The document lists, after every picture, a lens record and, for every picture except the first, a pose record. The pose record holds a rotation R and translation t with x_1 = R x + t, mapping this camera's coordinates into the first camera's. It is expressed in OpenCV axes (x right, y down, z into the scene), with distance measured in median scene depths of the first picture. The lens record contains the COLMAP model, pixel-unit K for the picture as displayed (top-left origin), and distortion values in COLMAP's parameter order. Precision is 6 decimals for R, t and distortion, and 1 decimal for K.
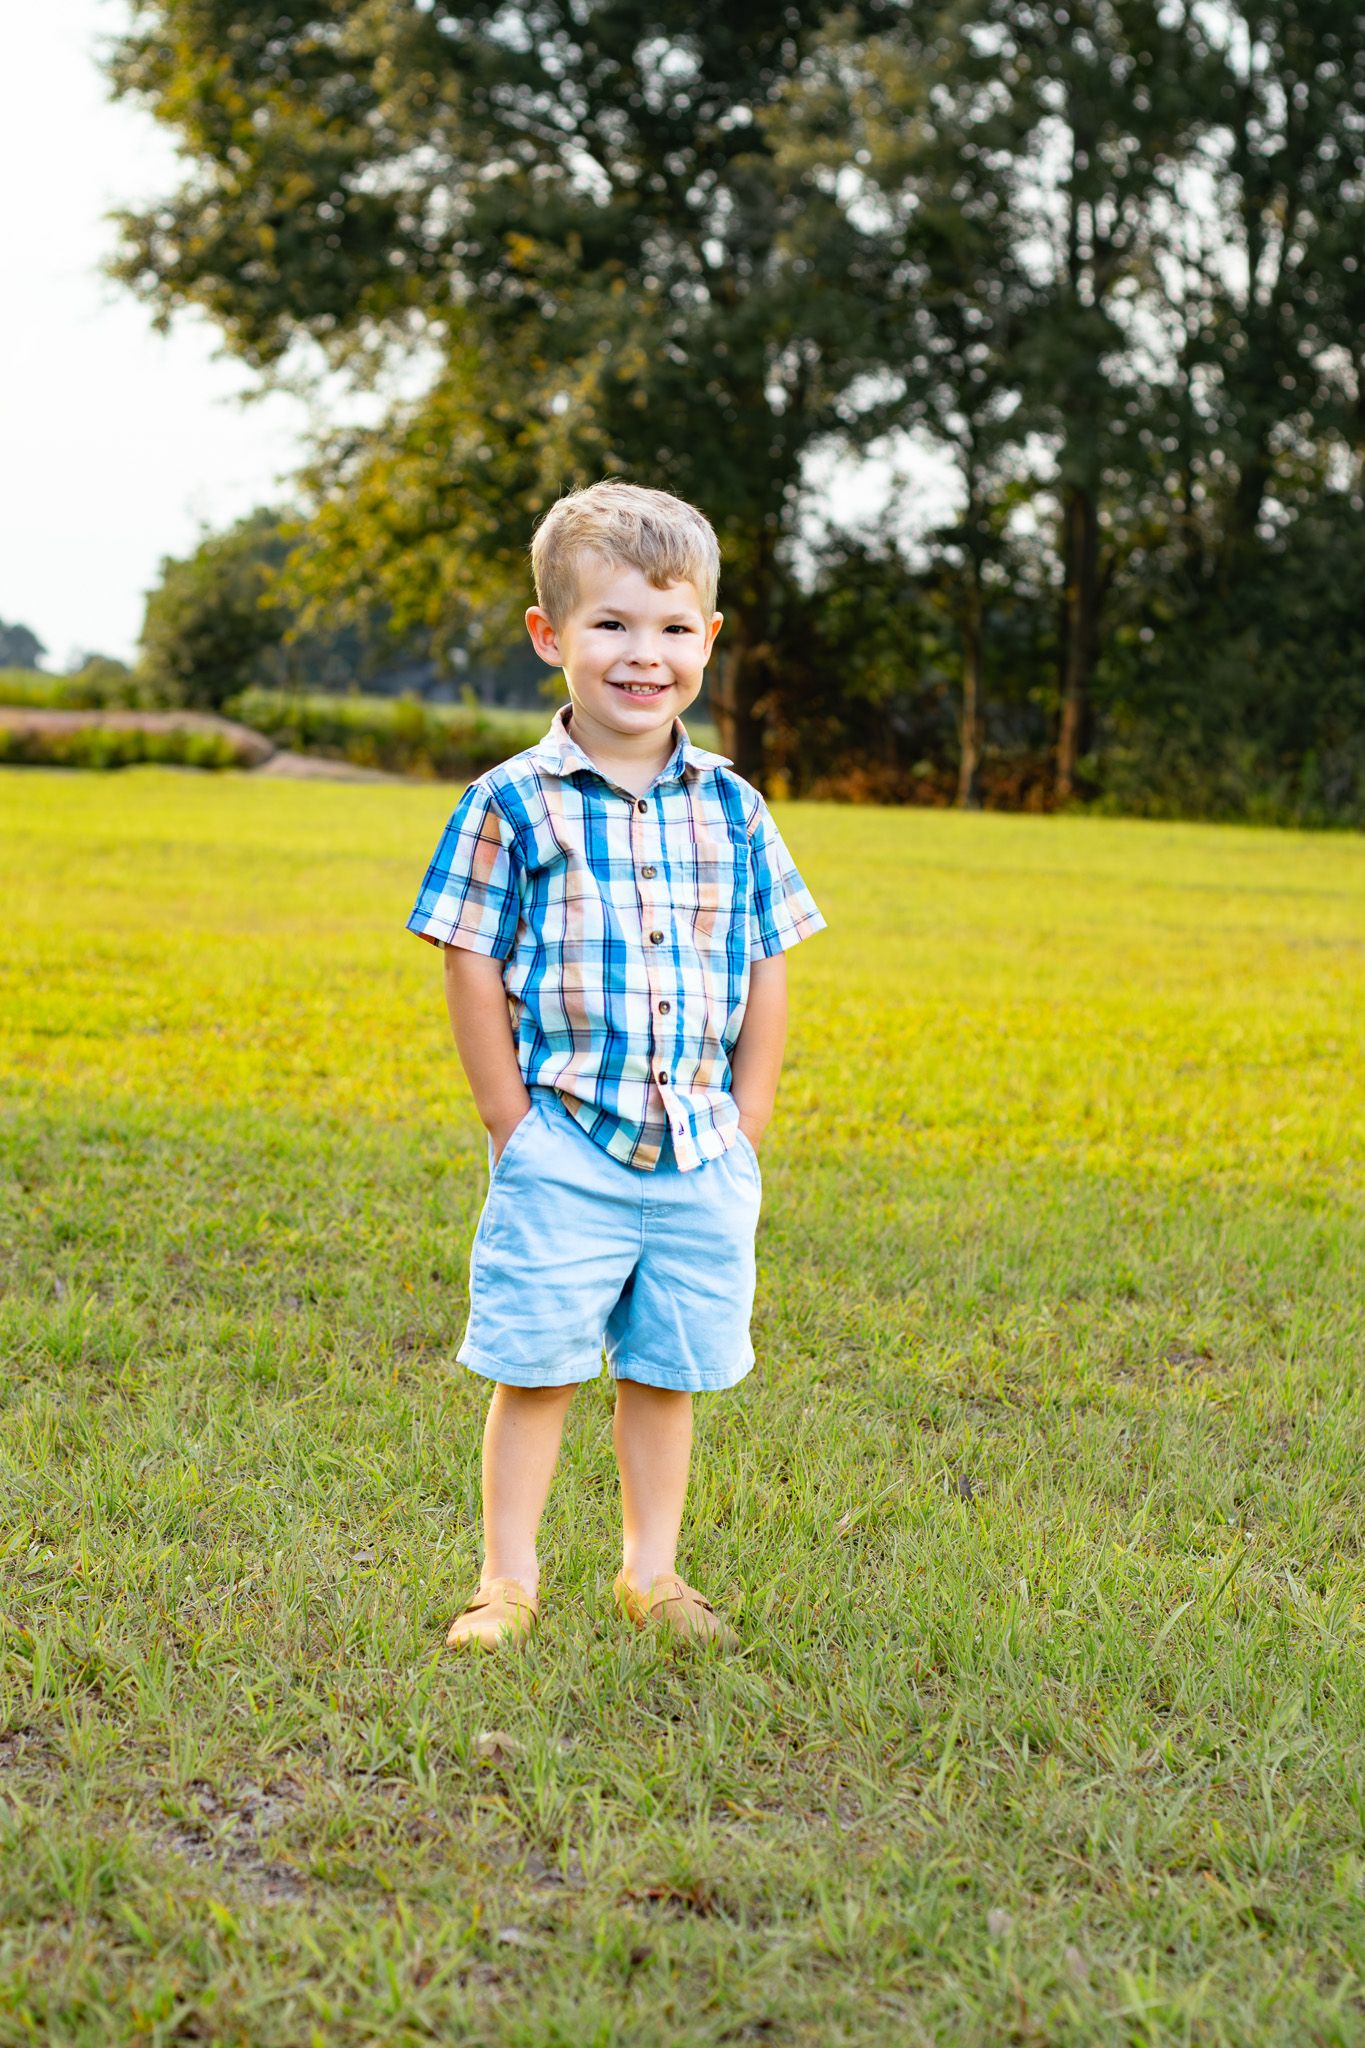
lens RADIAL K [[4879.9, 0, 739.1], [0, 4879.9, 1021.2], [0, 0, 1]] dist [-0.015665, -0.464457]
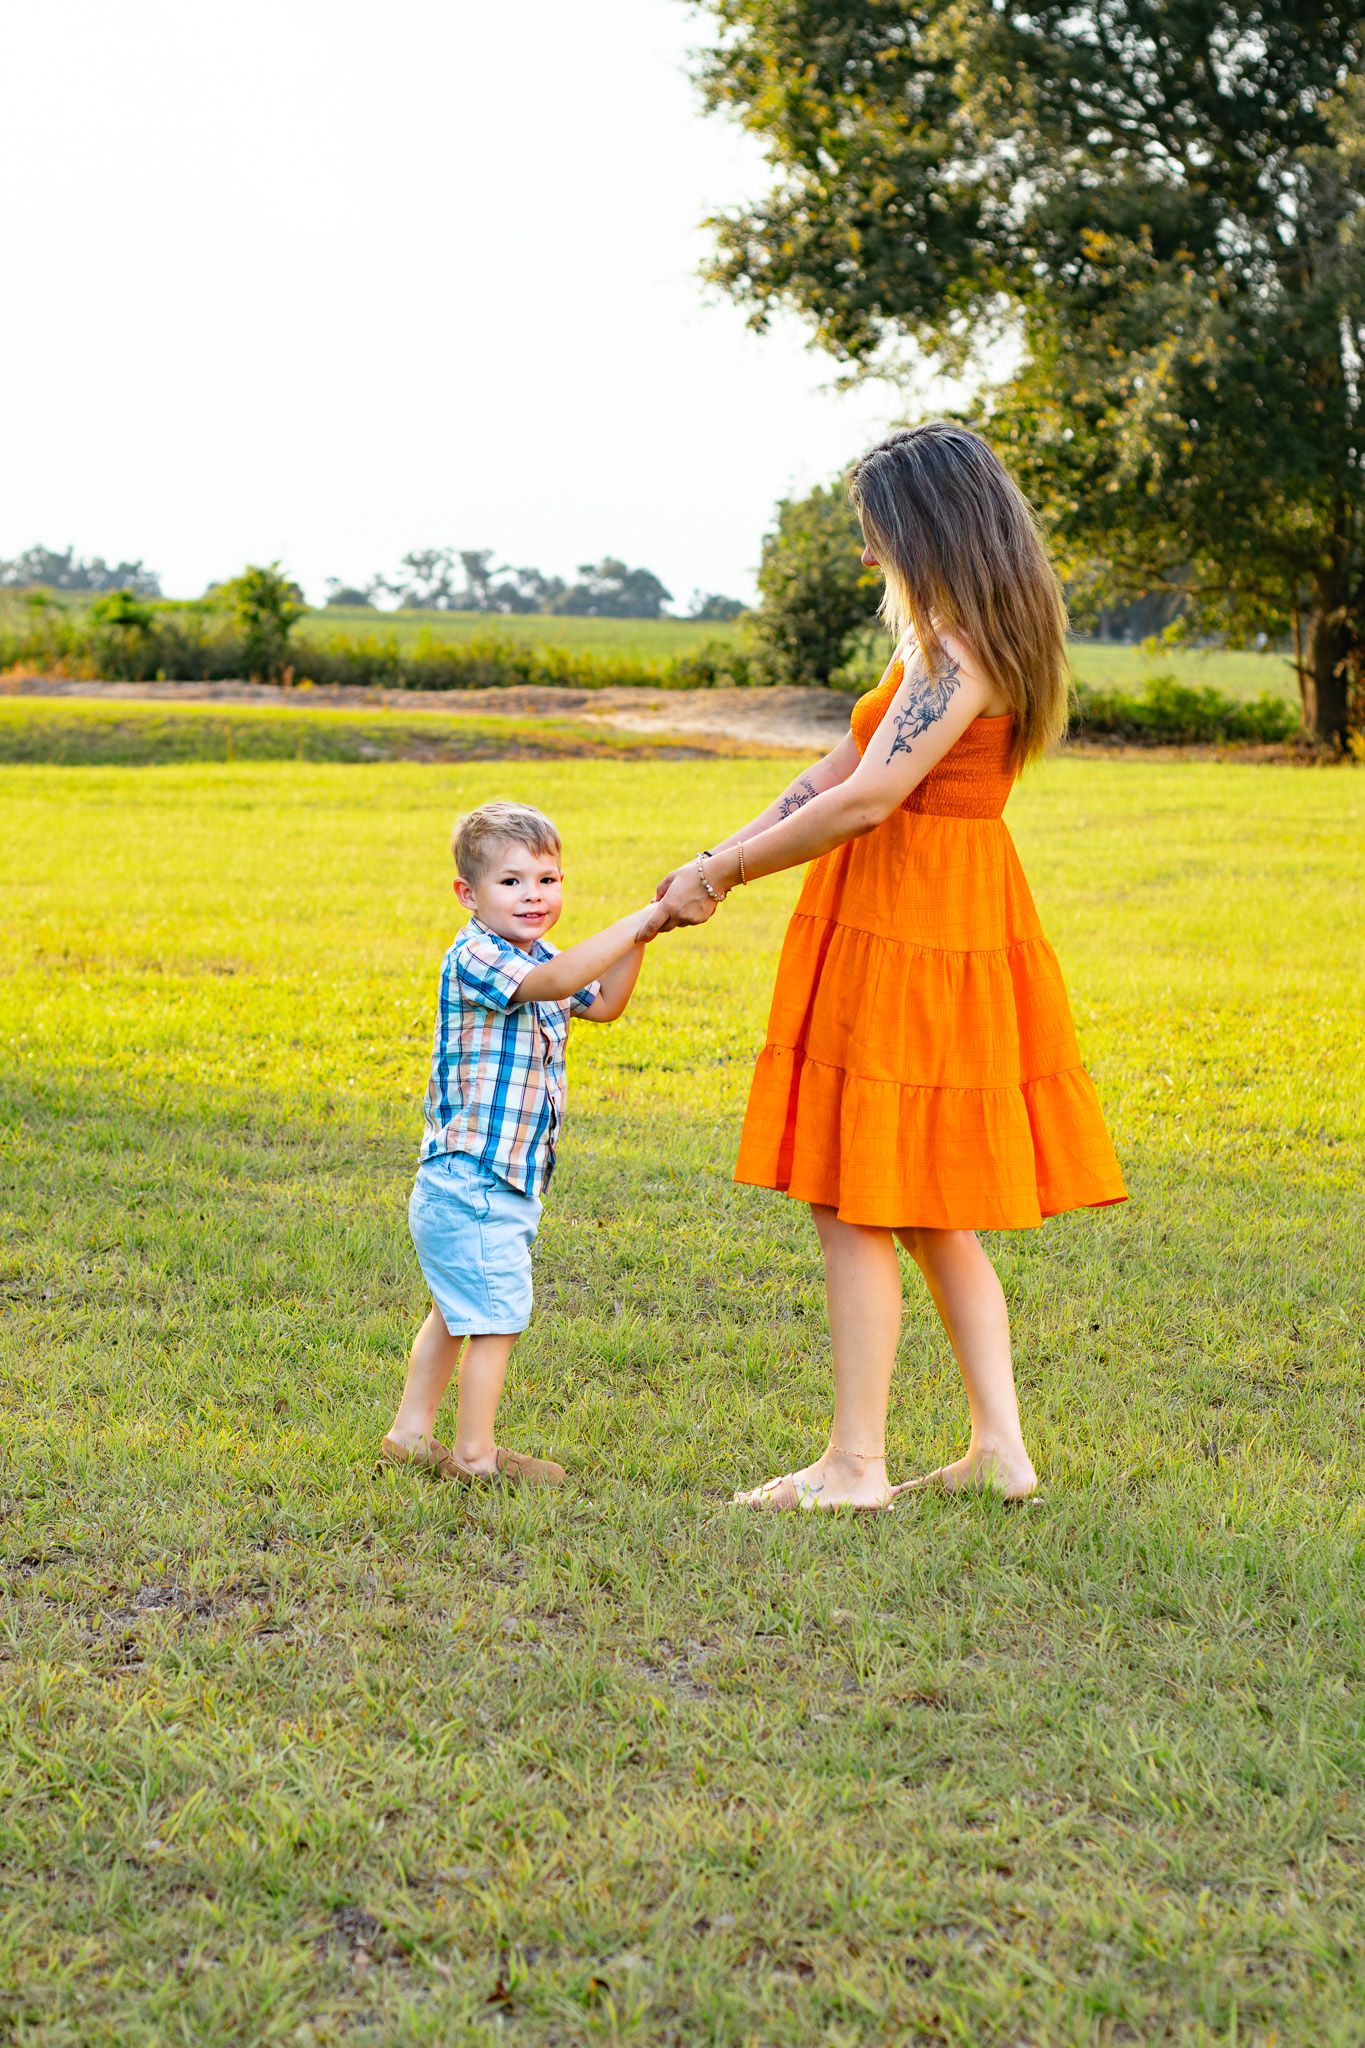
lens RADIAL K [[5835.3, 0, 684.7], [0, 5835.3, 951.7], [0, 0, 1]] dist [-0.052558, -0.468975]
pose [[0.988444, -0.022251, -0.149945, 0.052136], [0.025184, 0.999526, 0.017688, -0.030098], [0.149481, -0.021260, 0.988536, -0.253134]]
